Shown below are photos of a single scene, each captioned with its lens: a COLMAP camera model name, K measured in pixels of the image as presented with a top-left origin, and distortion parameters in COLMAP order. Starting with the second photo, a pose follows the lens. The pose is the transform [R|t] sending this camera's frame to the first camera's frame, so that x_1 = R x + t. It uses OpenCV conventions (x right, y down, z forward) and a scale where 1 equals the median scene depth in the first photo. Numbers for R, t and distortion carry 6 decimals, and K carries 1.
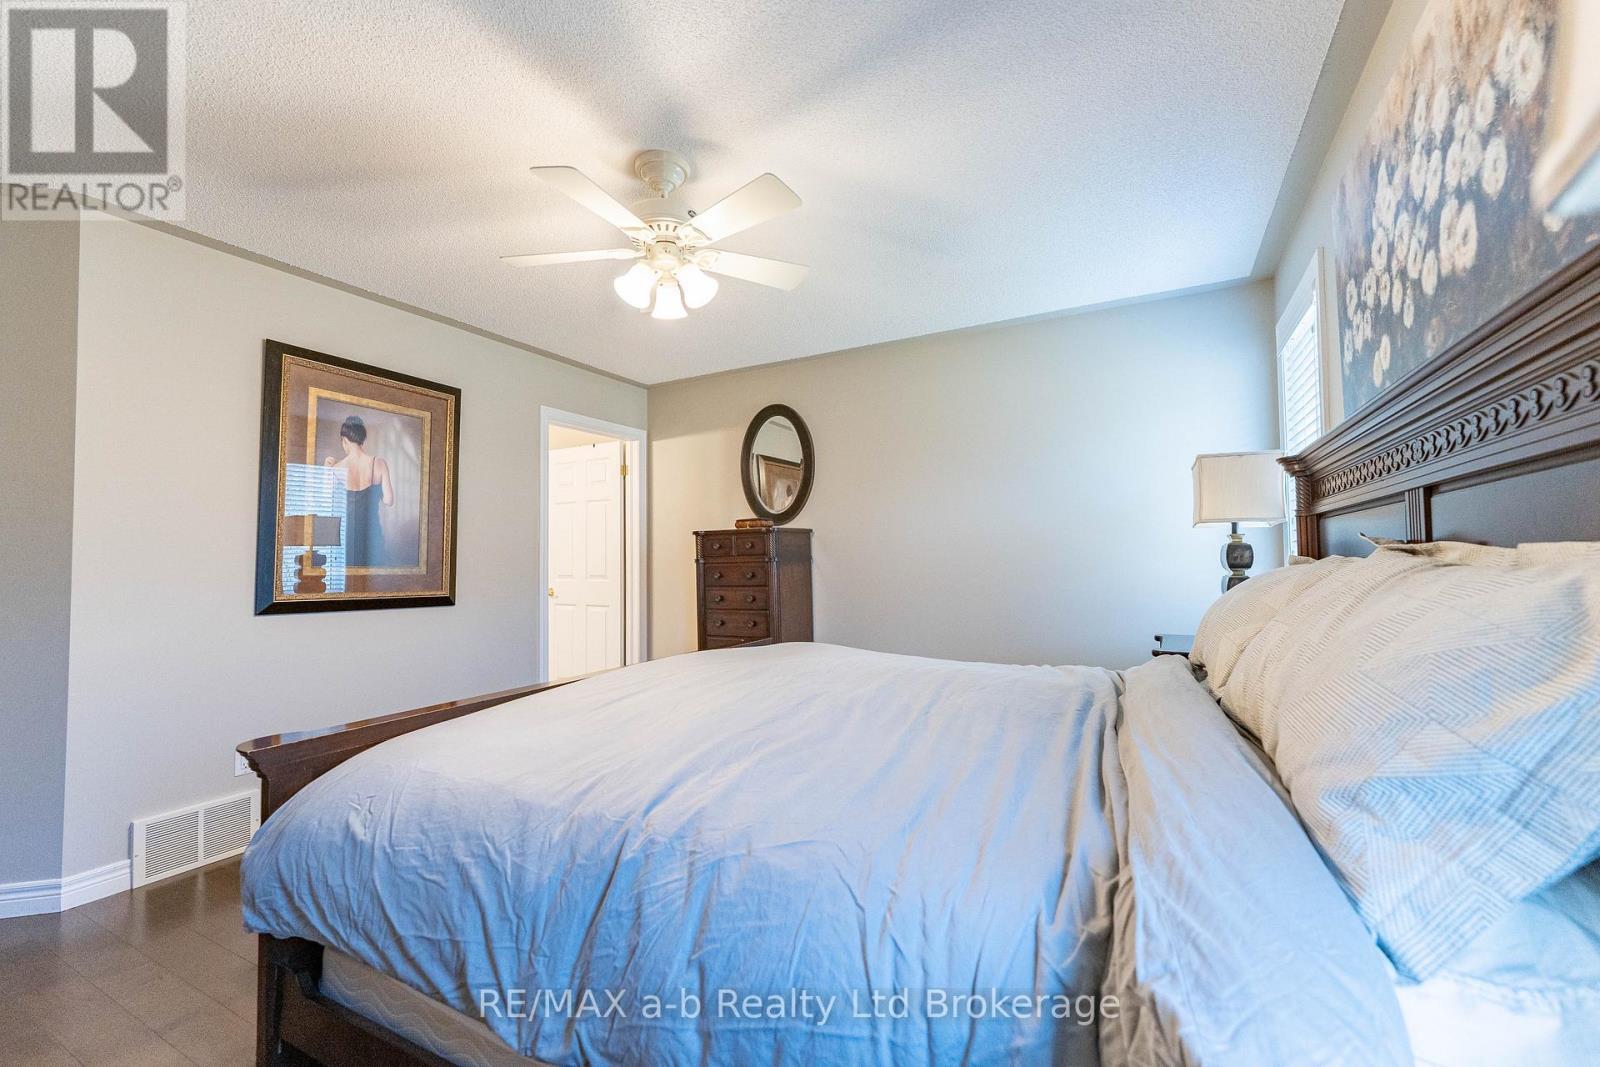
lens RADIAL K [[646.1, 0, 795.1], [0, 646.1, 537.2], [0, 0, 1]] dist [0.001139, -0.000170]
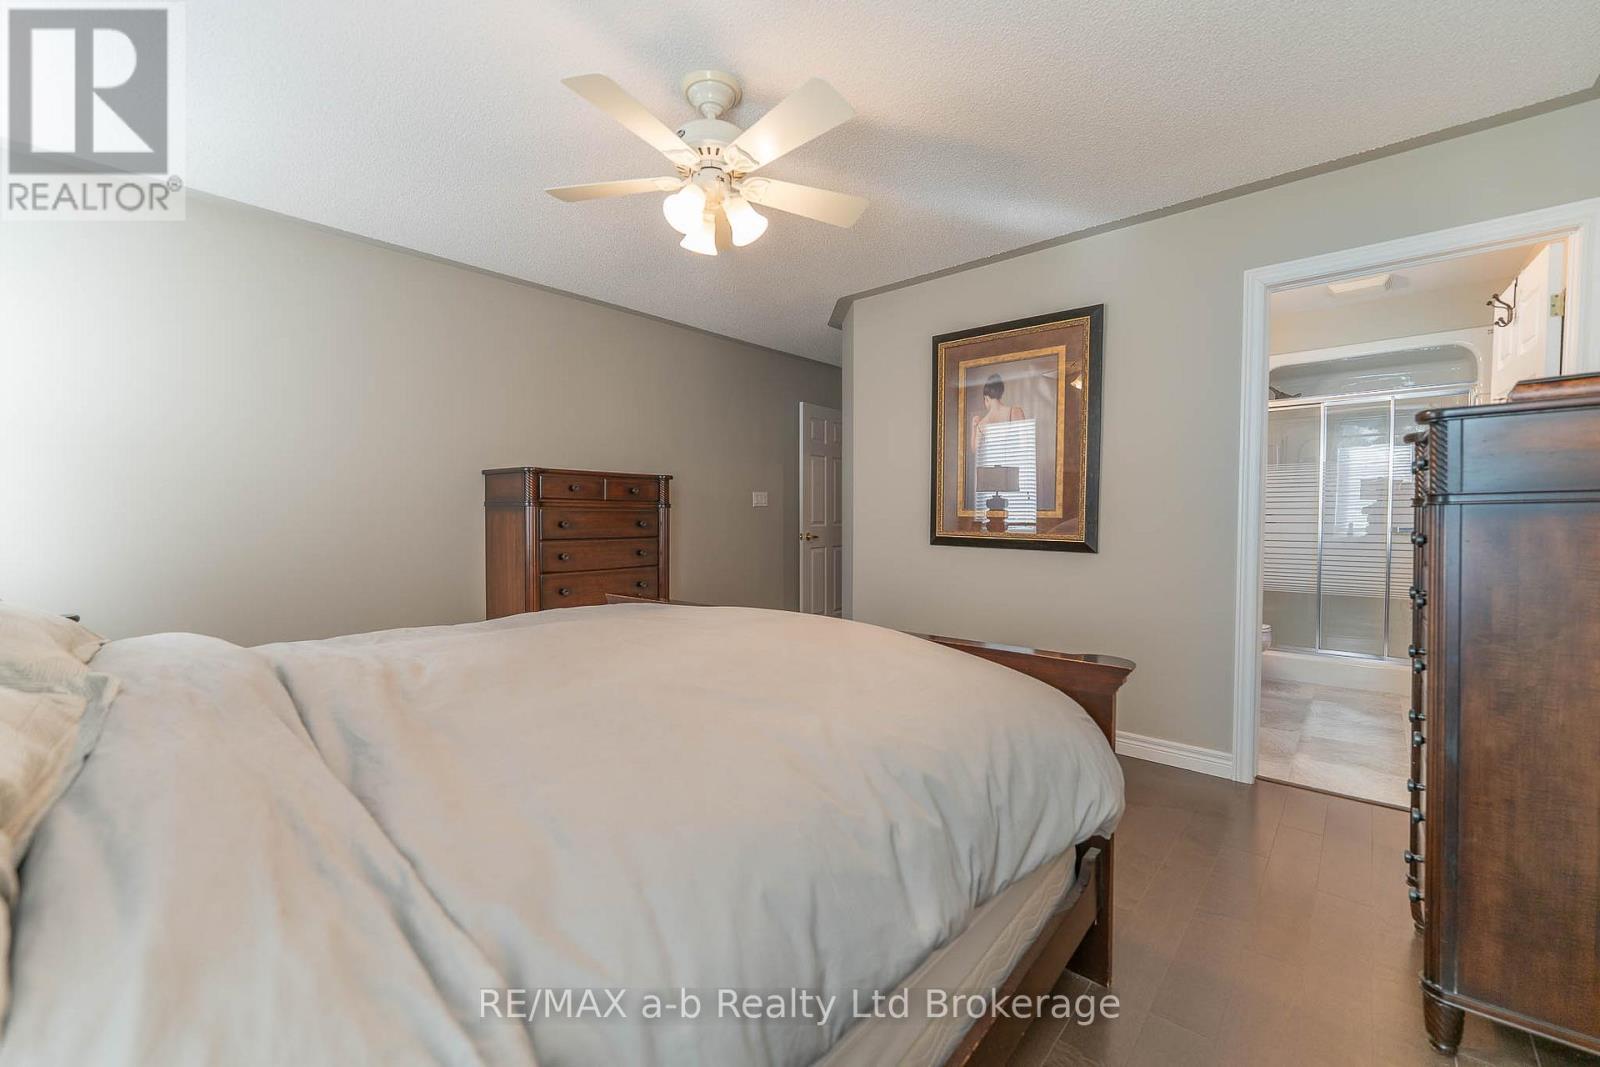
lens RADIAL K [[646.1, 0, 795.1], [0, 646.1, 537.2], [0, 0, 1]] dist [0.001139, -0.000170]
pose [[-0.203951, 0.031420, -0.978477, 0.484939], [0.031558, 0.999176, 0.025506, 0.053705], [0.978472, -0.025677, -0.204775, 0.880918]]
